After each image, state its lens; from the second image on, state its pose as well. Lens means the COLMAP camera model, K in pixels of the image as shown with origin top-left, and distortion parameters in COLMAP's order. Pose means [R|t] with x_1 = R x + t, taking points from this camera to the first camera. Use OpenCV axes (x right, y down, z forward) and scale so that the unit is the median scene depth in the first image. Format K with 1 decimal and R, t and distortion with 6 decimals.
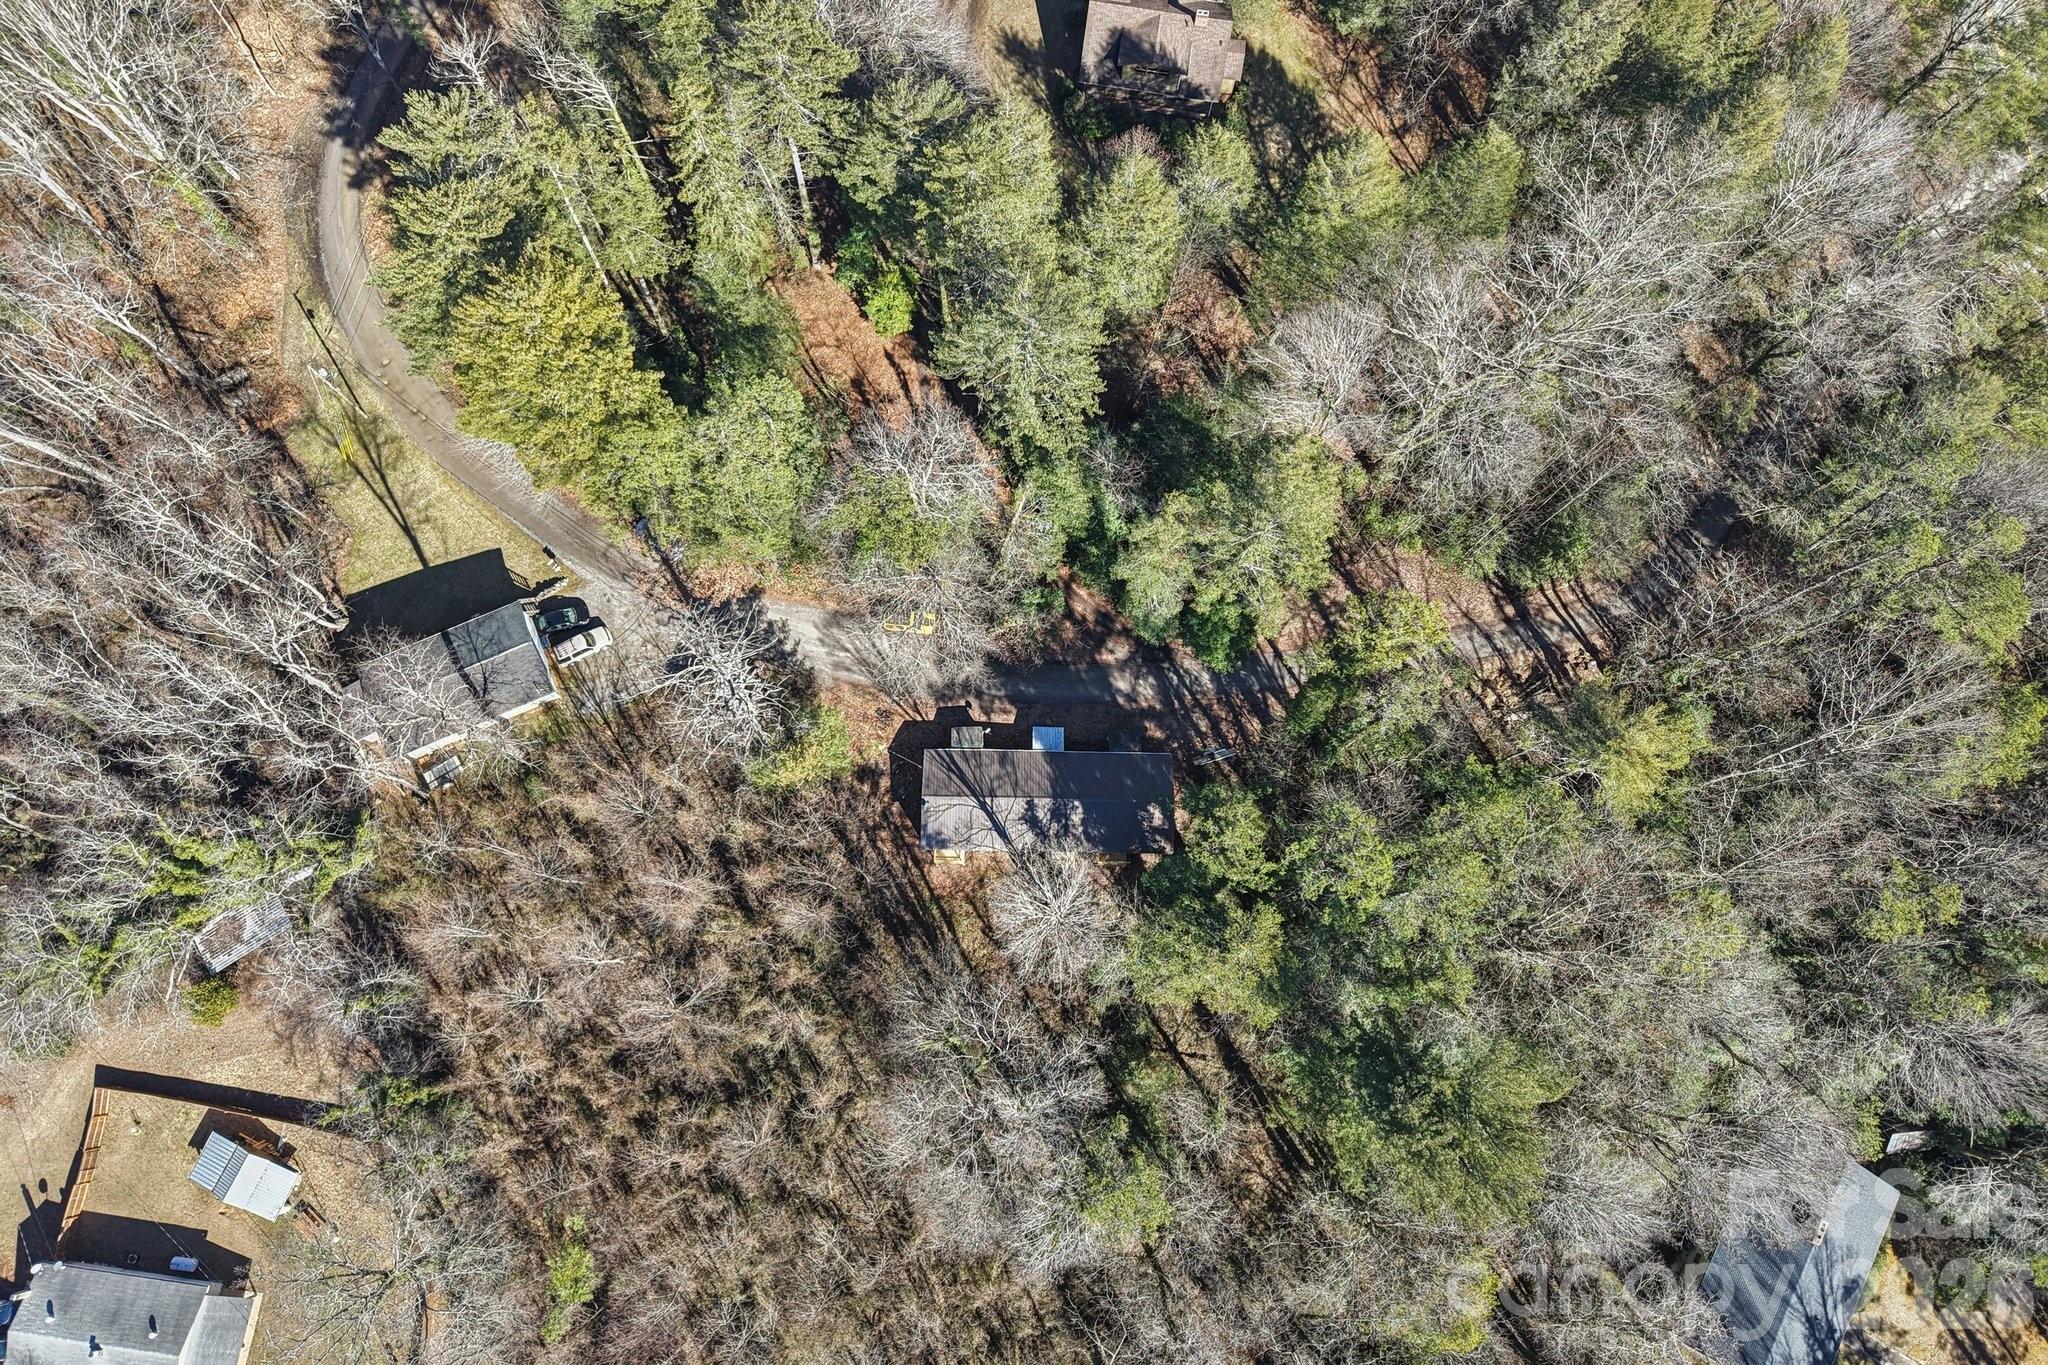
lens RADIAL K [[1409.2, 0, 1031.2], [0, 1409.2, 615.7], [0, 0, 1]] dist [0.006234, 0.000888]
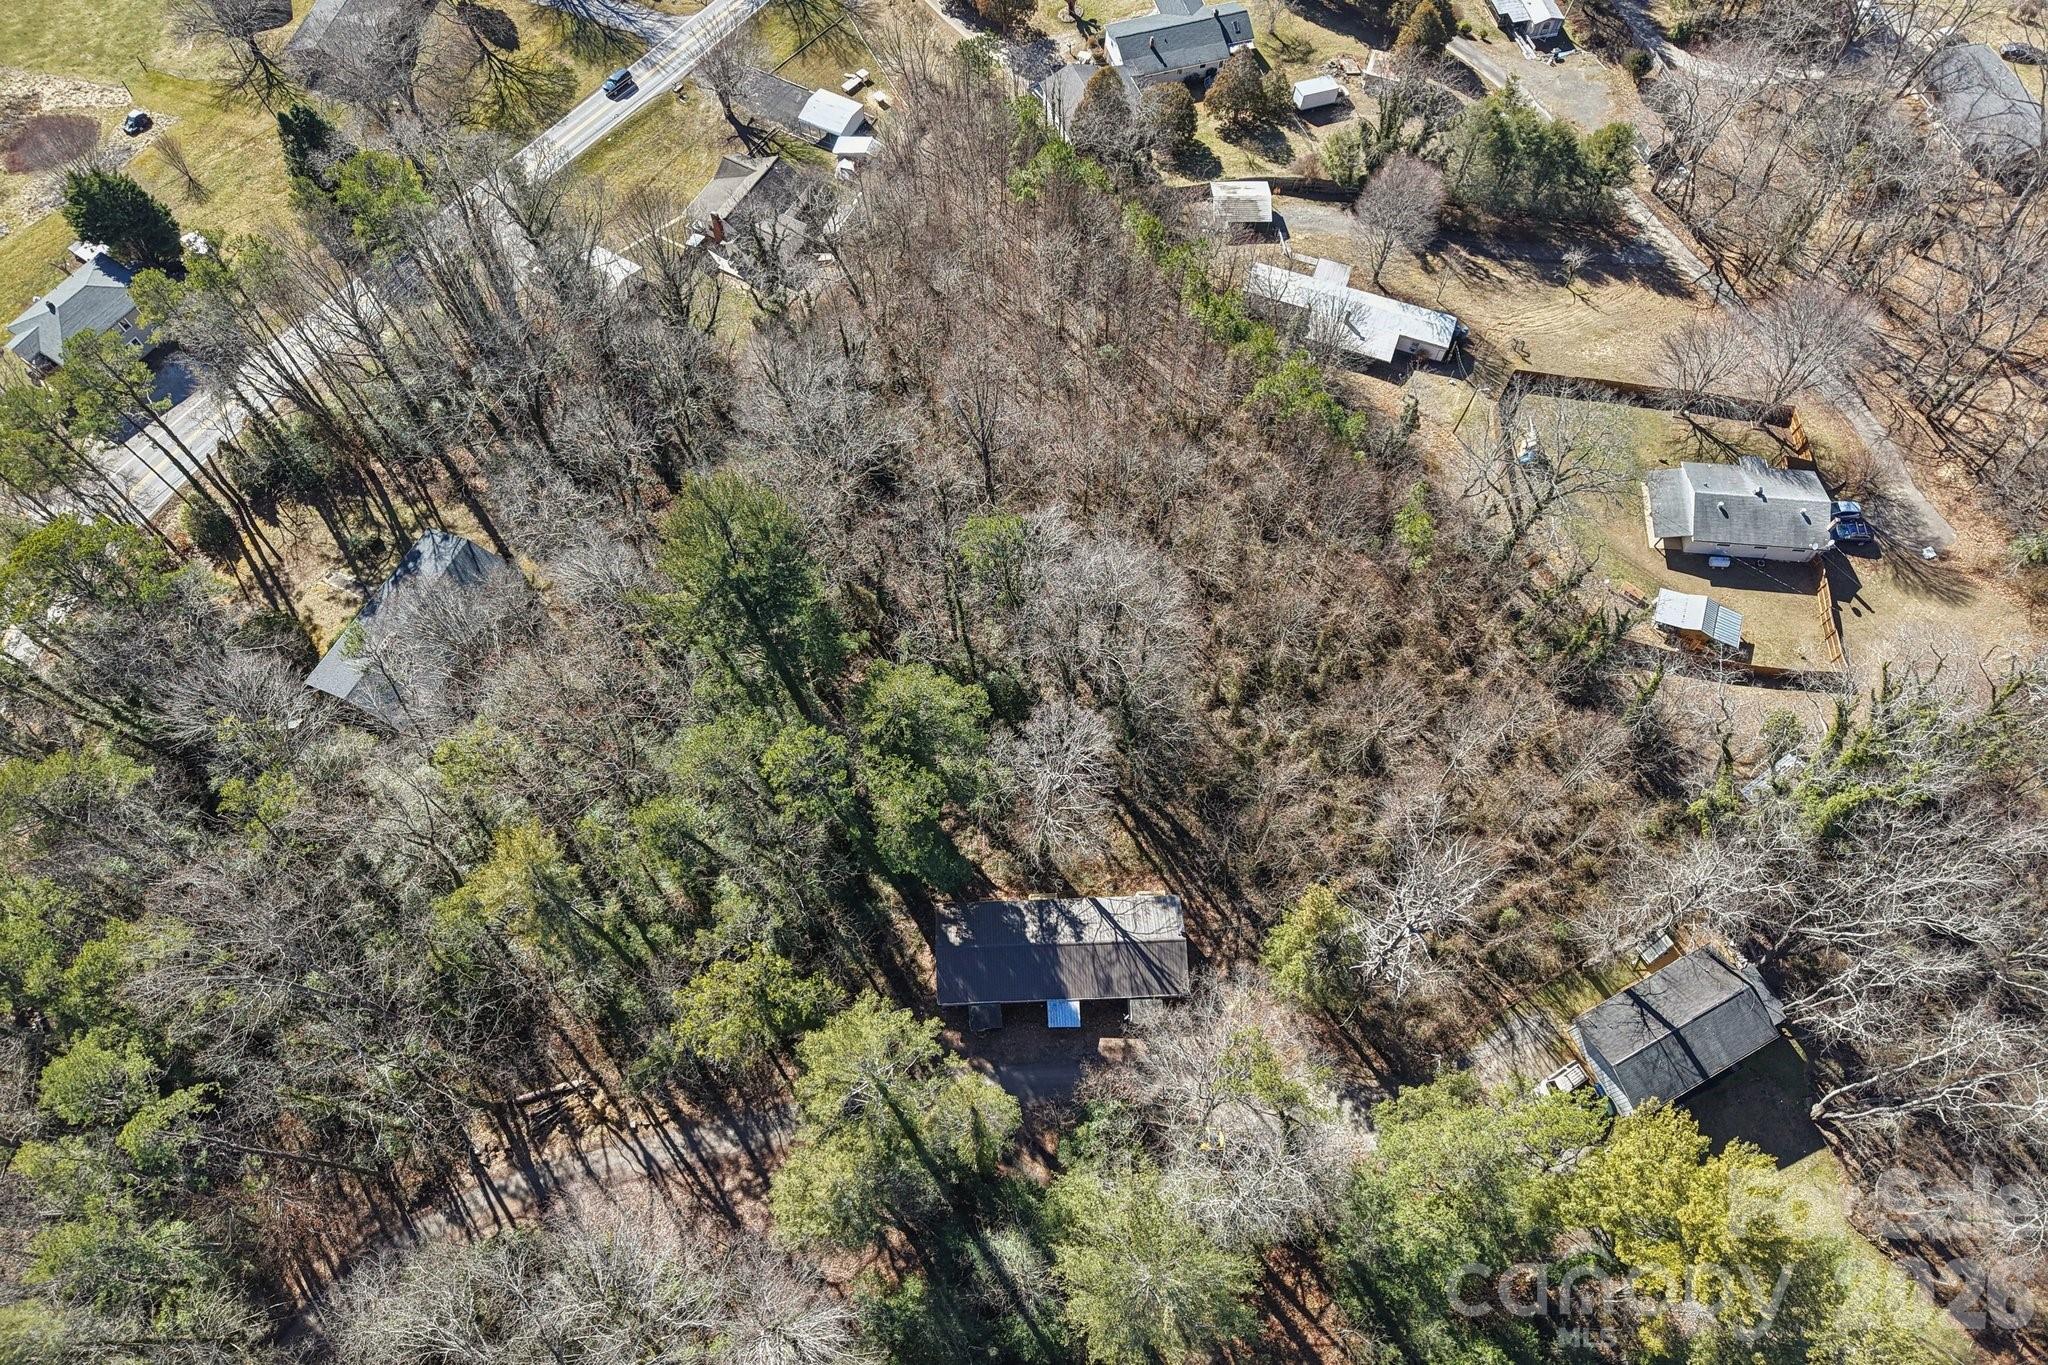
lens RADIAL K [[1409.2, 0, 1031.2], [0, 1409.2, 615.7], [0, 0, 1]] dist [0.006234, 0.000888]
pose [[-0.997944, 0.046042, -0.044589, 0.065597], [-0.063926, -0.765310, 0.640479, -0.325776], [-0.004635, 0.642013, 0.766680, 0.069687]]
